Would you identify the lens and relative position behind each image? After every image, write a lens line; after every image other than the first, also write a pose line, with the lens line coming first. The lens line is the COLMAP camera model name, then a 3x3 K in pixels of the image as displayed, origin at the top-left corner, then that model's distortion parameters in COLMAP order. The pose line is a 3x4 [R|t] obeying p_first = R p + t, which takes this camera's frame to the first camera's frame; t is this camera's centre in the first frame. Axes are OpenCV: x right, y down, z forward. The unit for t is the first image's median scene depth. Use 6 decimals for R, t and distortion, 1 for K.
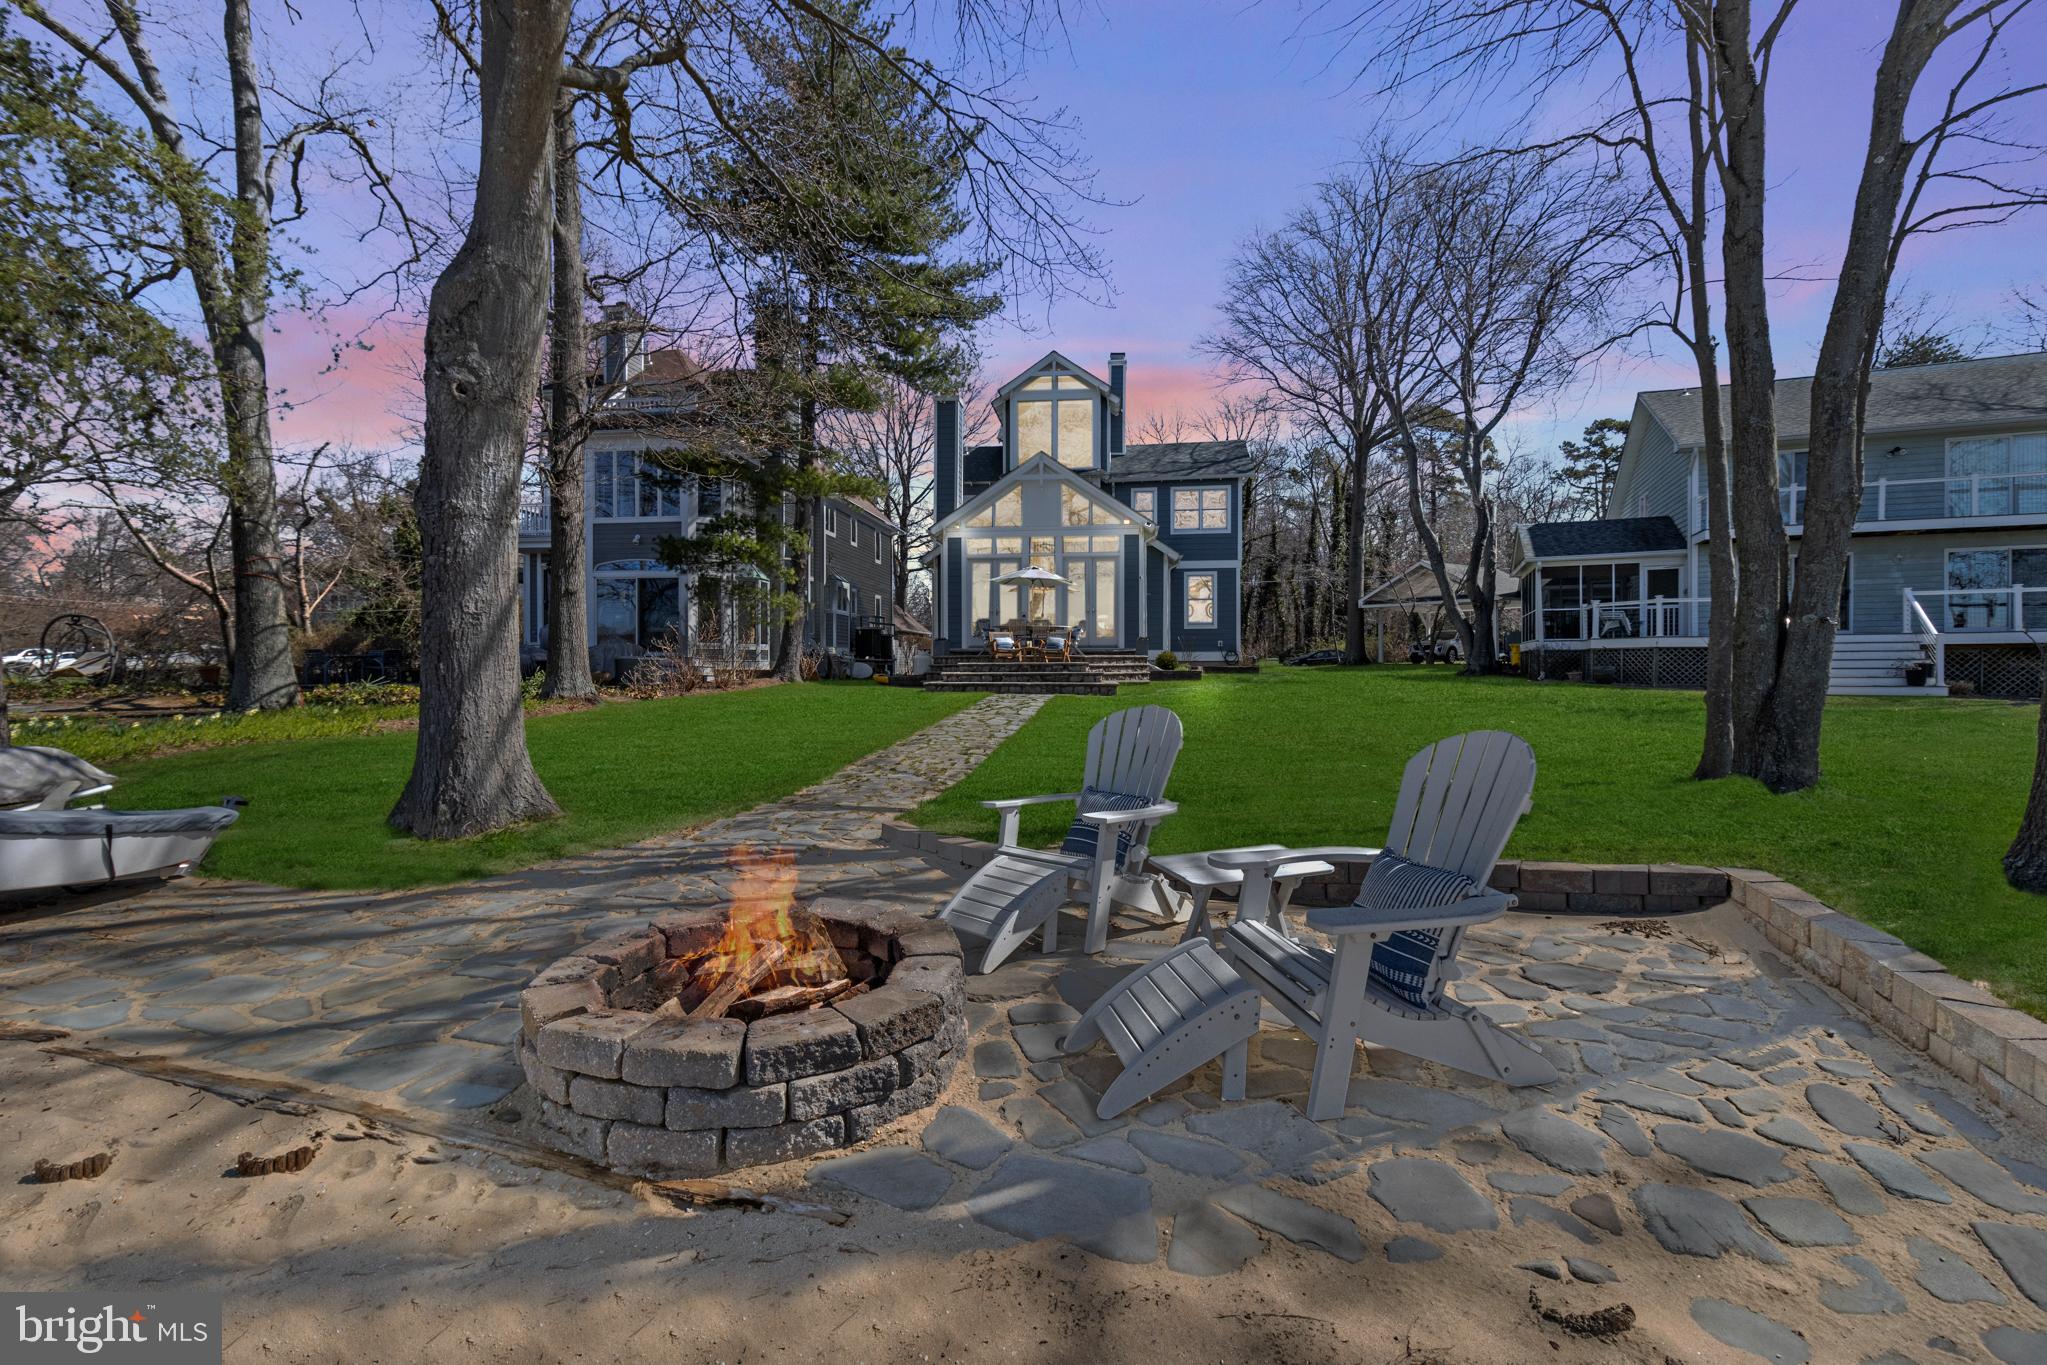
lens RADIAL K [[960.1, 0, 1022.1], [0, 960.1, 656.0], [0, 0, 1]] dist [0.002853, 0.000260]
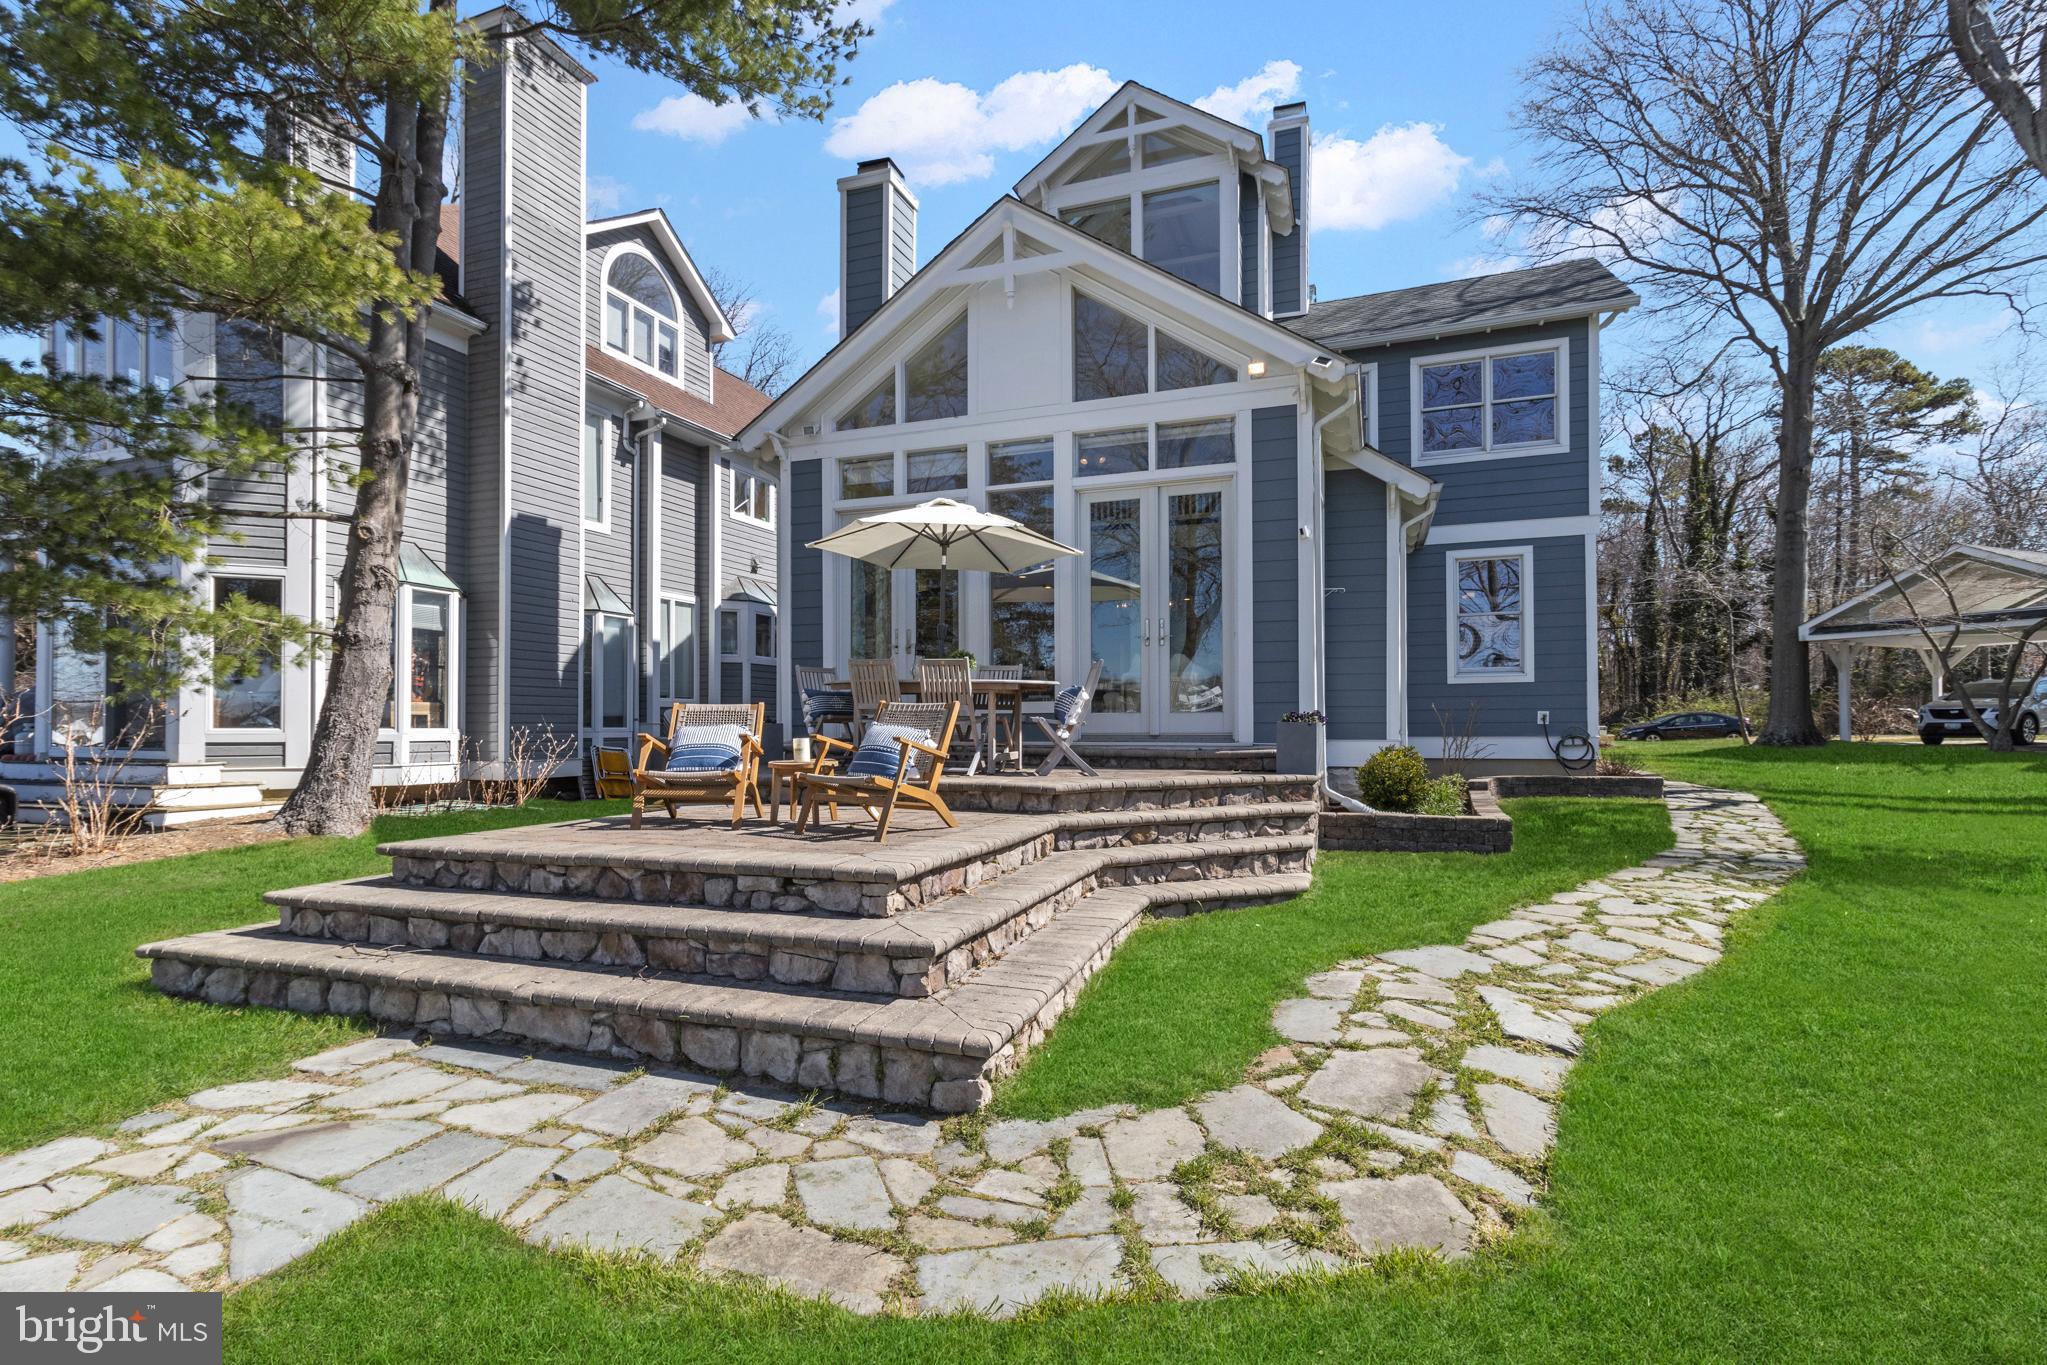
lens RADIAL K [[945.6, 0, 1023.5], [0, 945.6, 682.5], [0, 0, 1]] dist [0.004094, -0.000619]
pose [[0.965009, -0.007455, -0.262110, 0.065151], [0.000808, 0.999676, -0.025458, -0.012582], [0.262214, 0.024356, 0.964702, 0.370211]]
